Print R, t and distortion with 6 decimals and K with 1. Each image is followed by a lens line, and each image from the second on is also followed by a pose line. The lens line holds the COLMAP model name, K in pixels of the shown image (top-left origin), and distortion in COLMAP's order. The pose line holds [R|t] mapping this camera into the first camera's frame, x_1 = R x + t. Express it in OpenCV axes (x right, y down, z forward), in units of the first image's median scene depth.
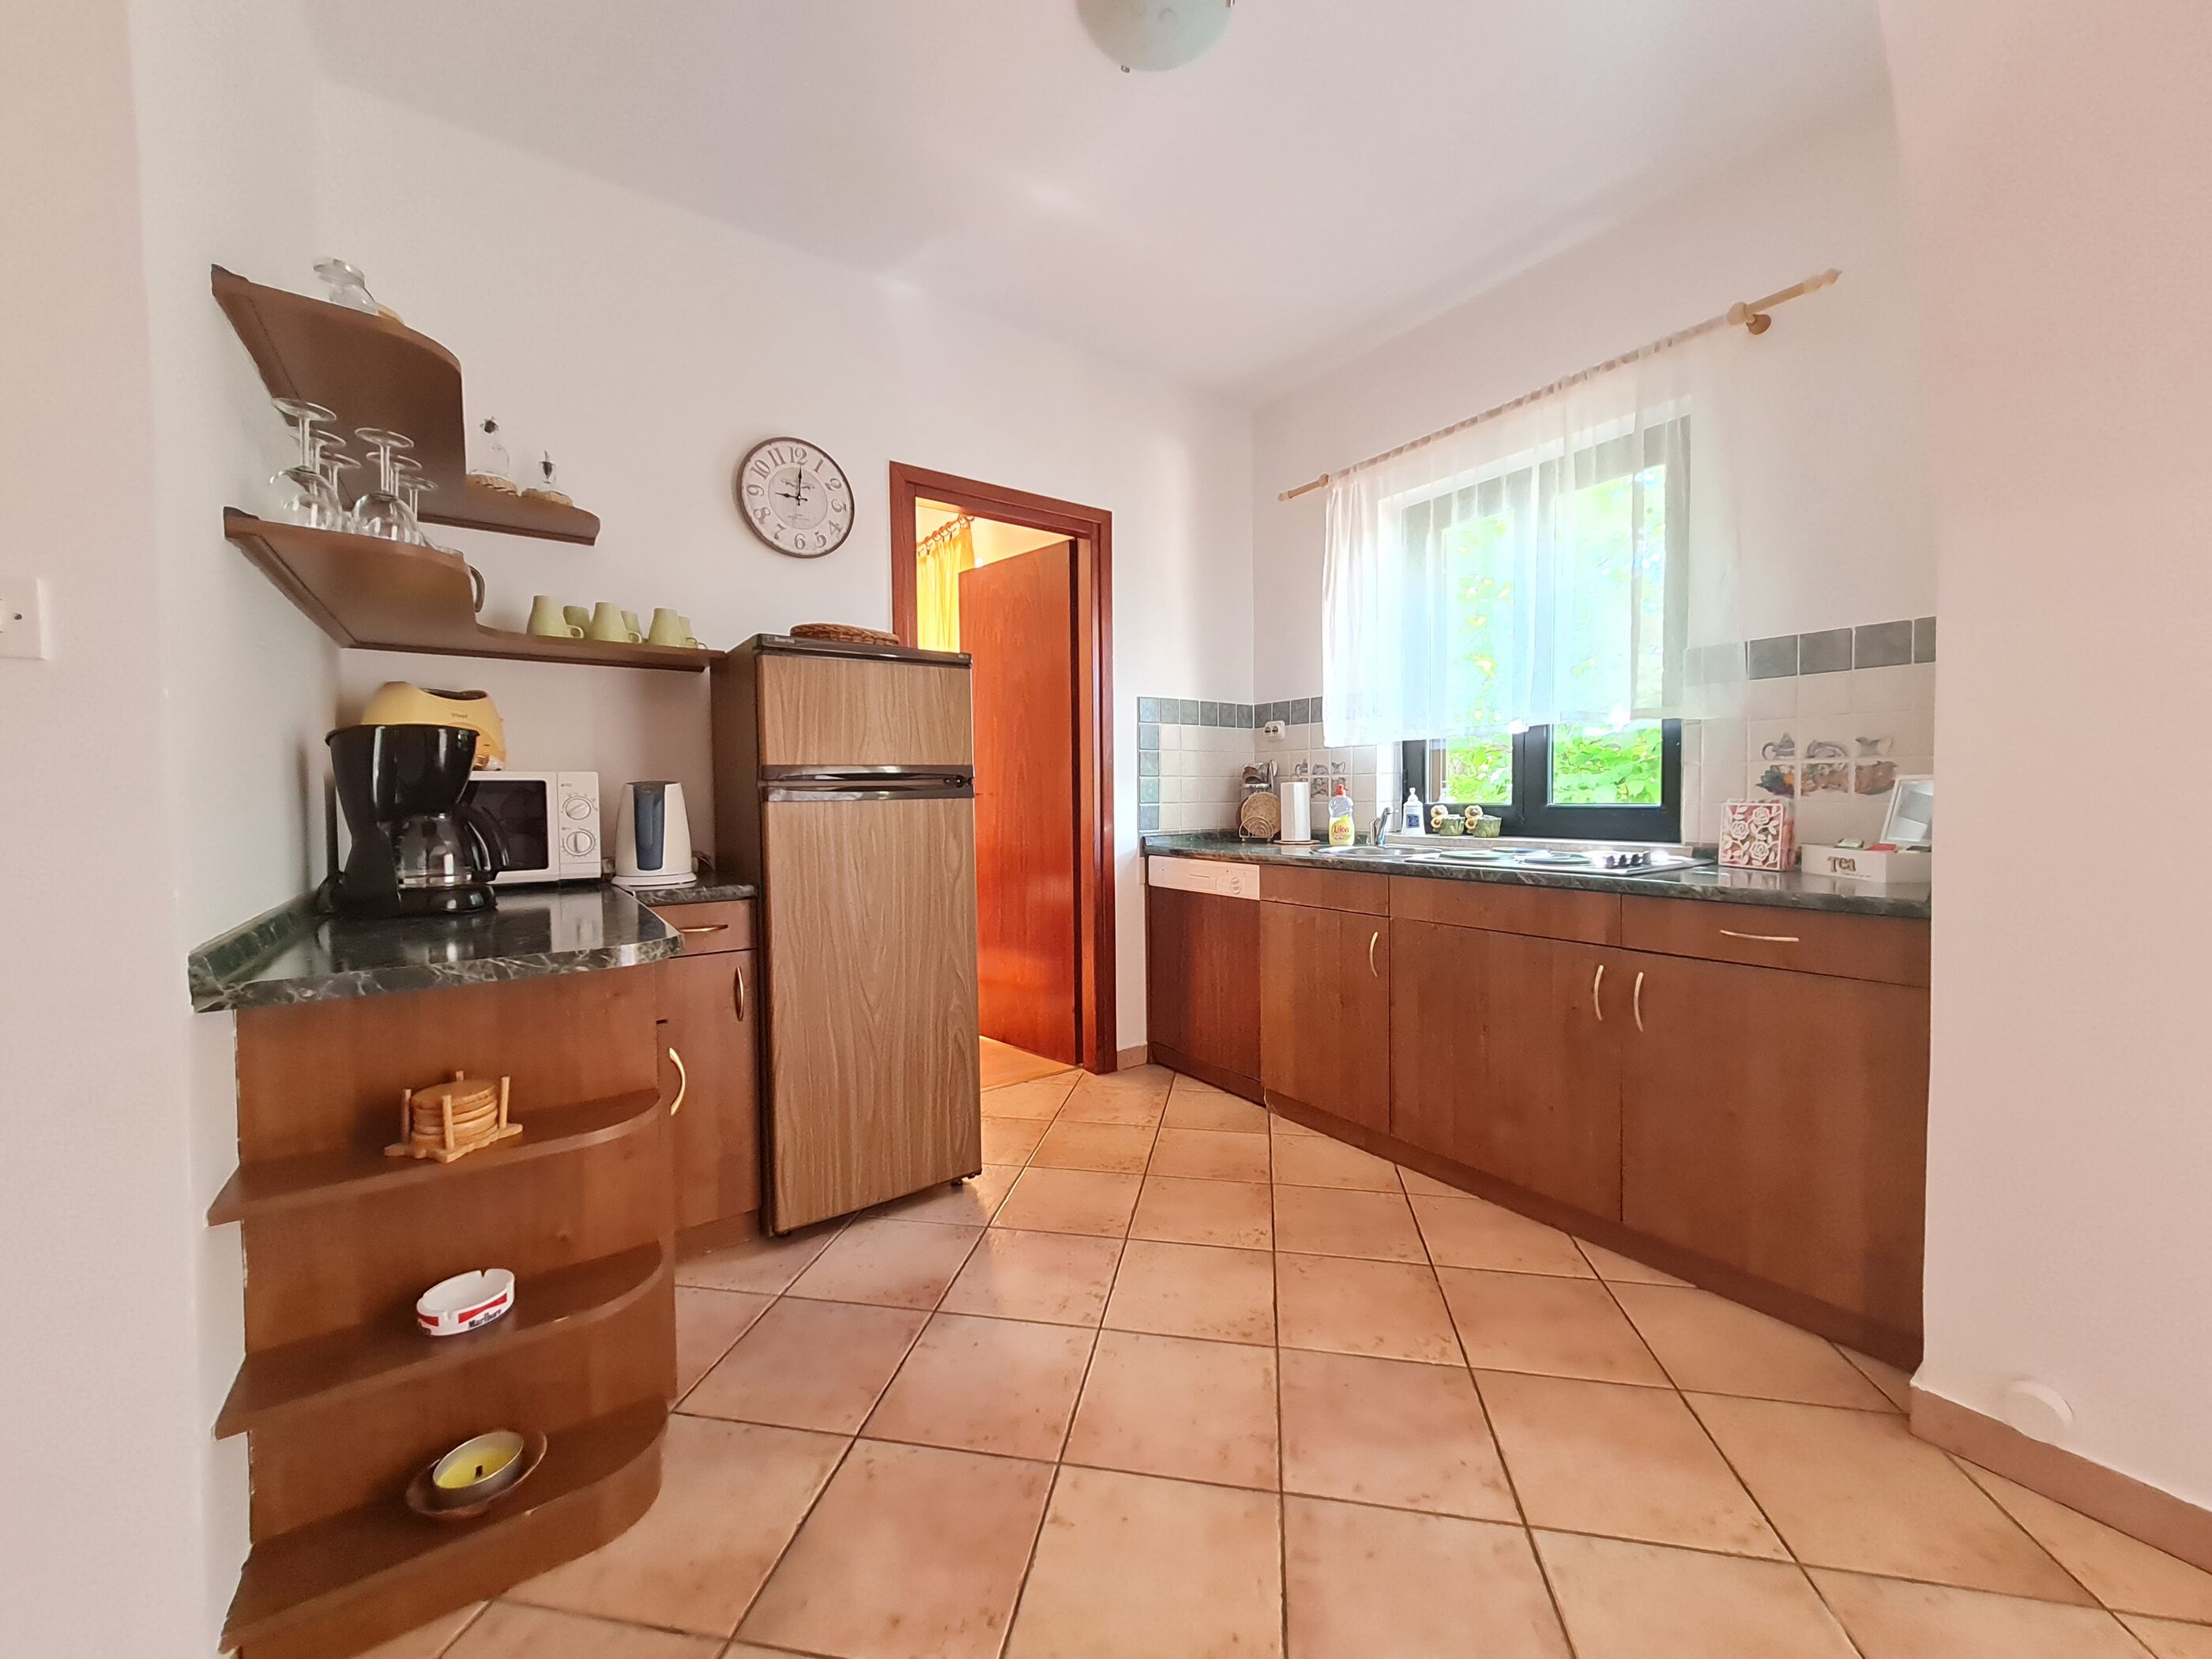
lens RADIAL K [[855.4, 0, 1097.7], [0, 855.4, 819.8], [0, 0, 1]] dist [0.008538, -0.002046]
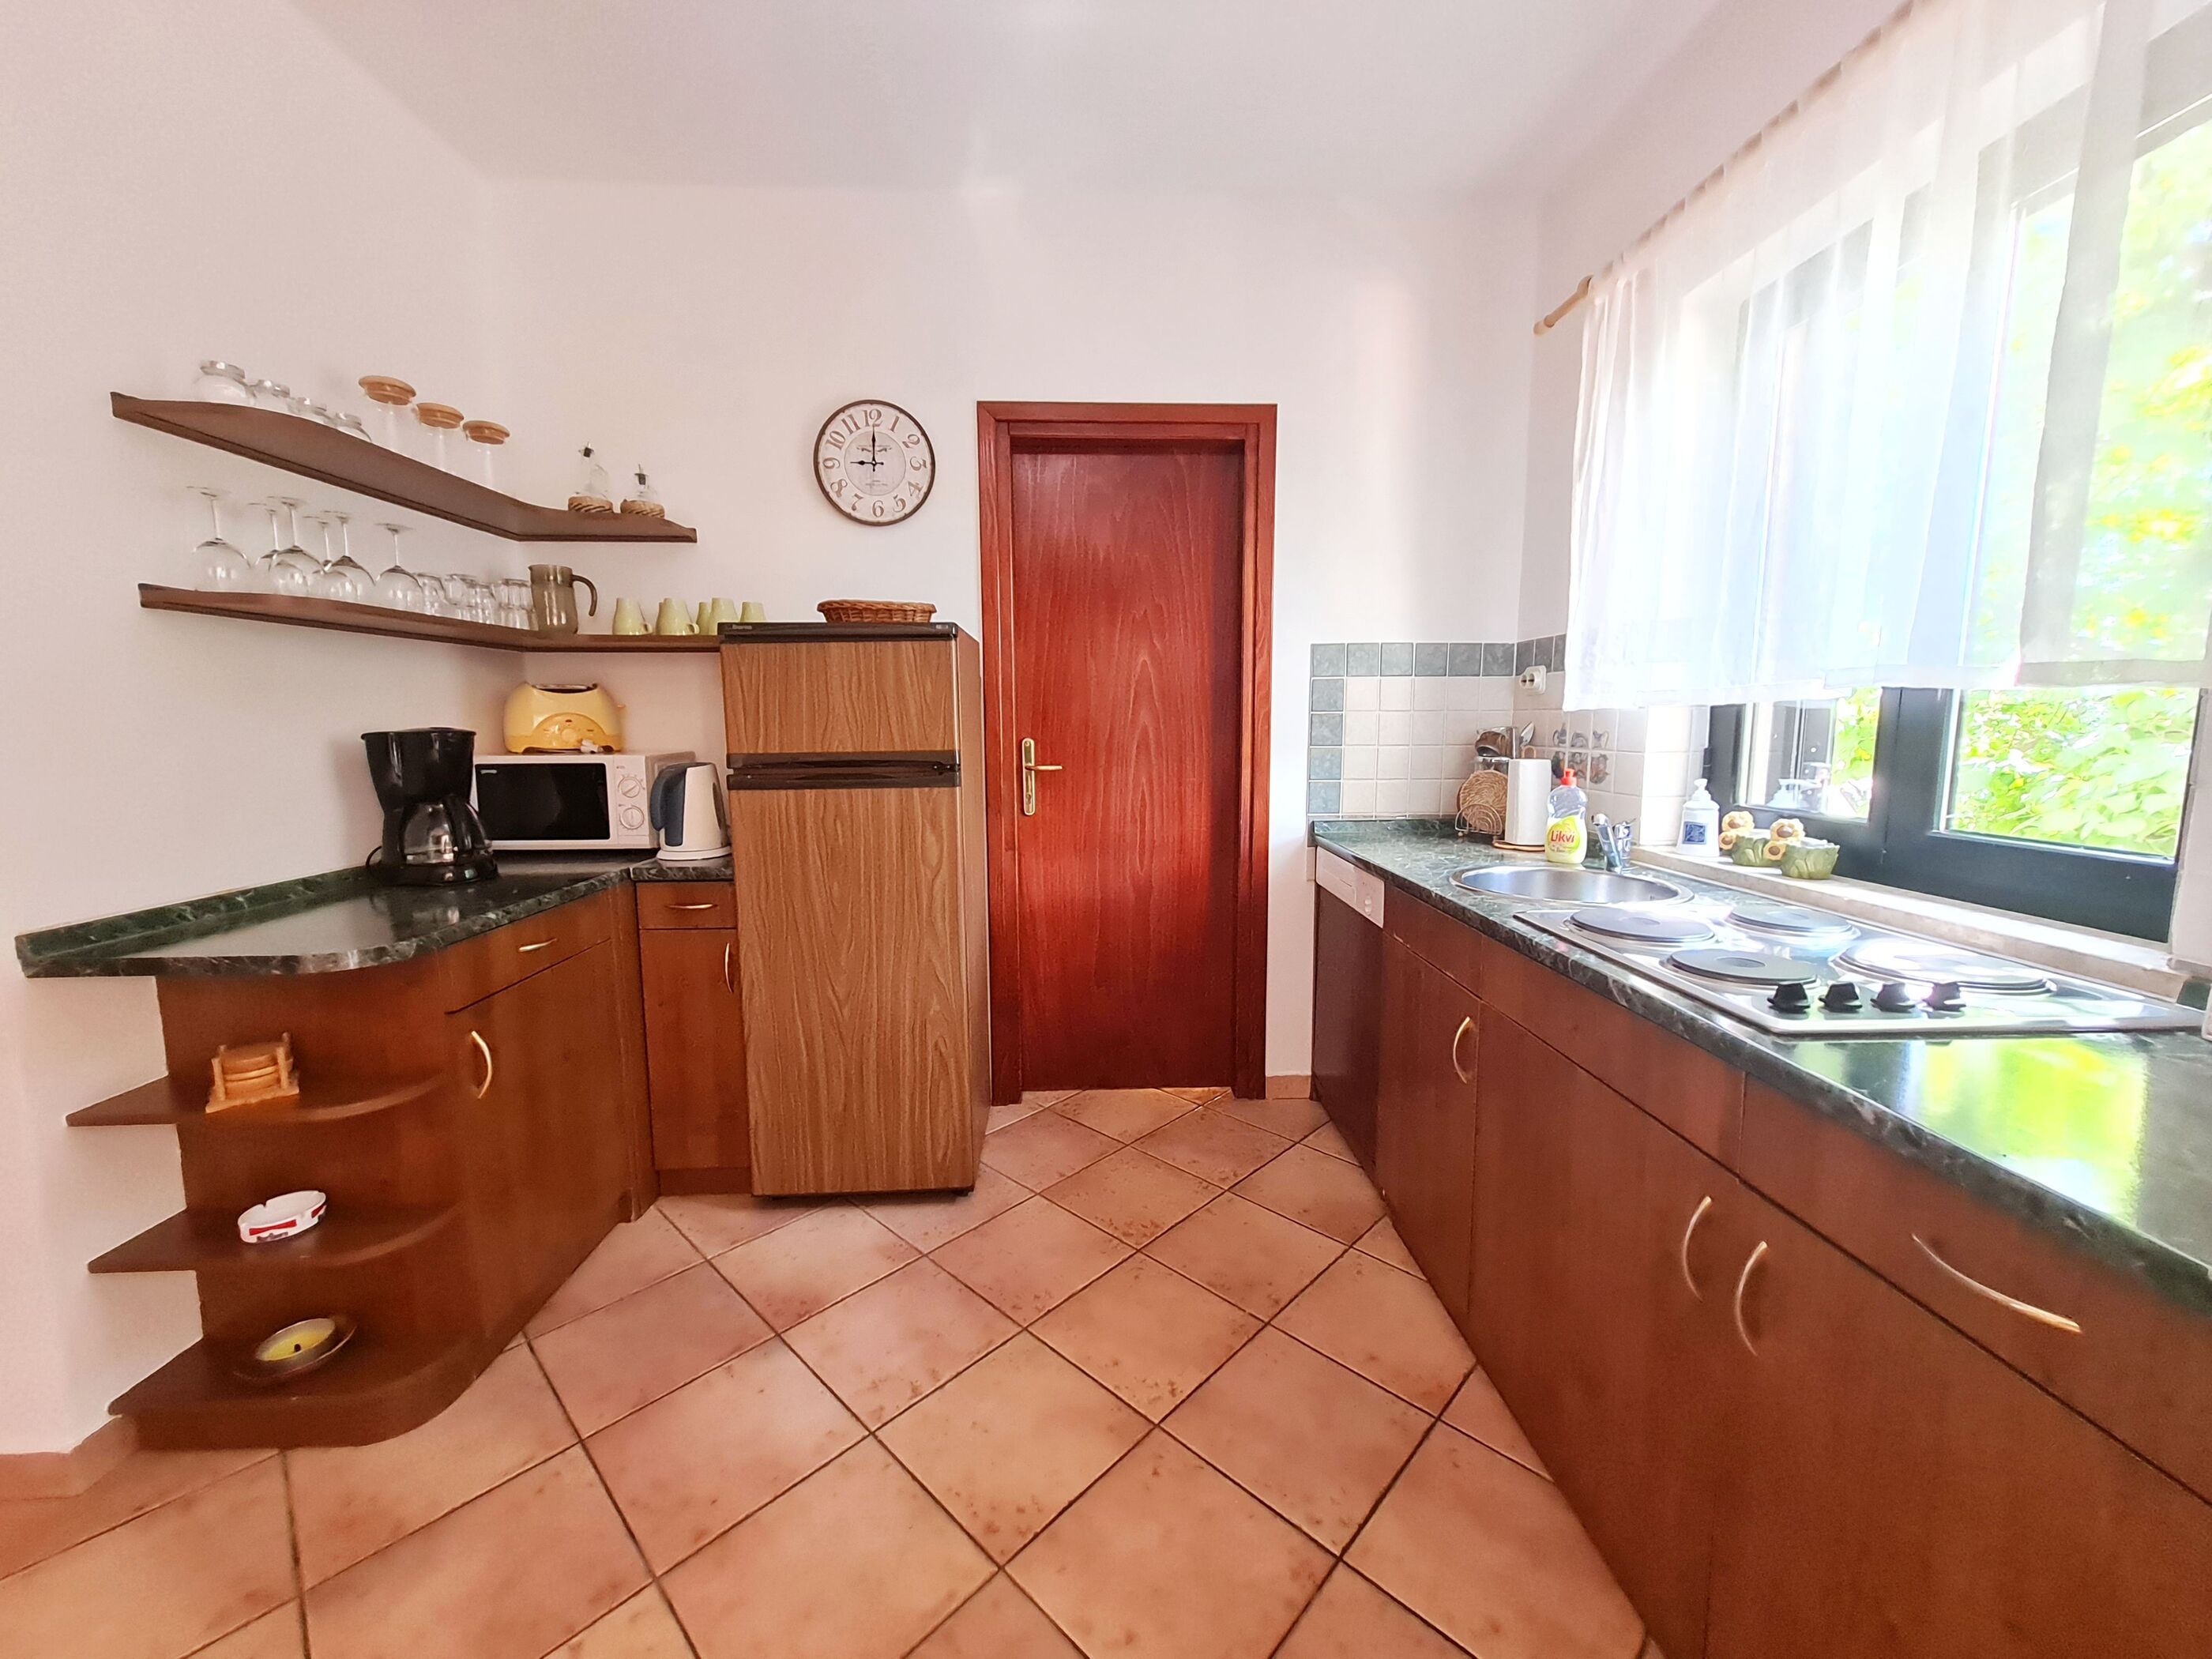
lens RADIAL K [[855.4, 0, 1097.7], [0, 855.4, 819.8], [0, 0, 1]] dist [0.008538, -0.002046]
pose [[0.837662, 0.068452, -0.541882, 0.420182], [-0.019653, 0.995250, 0.095343, -0.072061], [0.545835, -0.069216, 0.835029, 0.303941]]
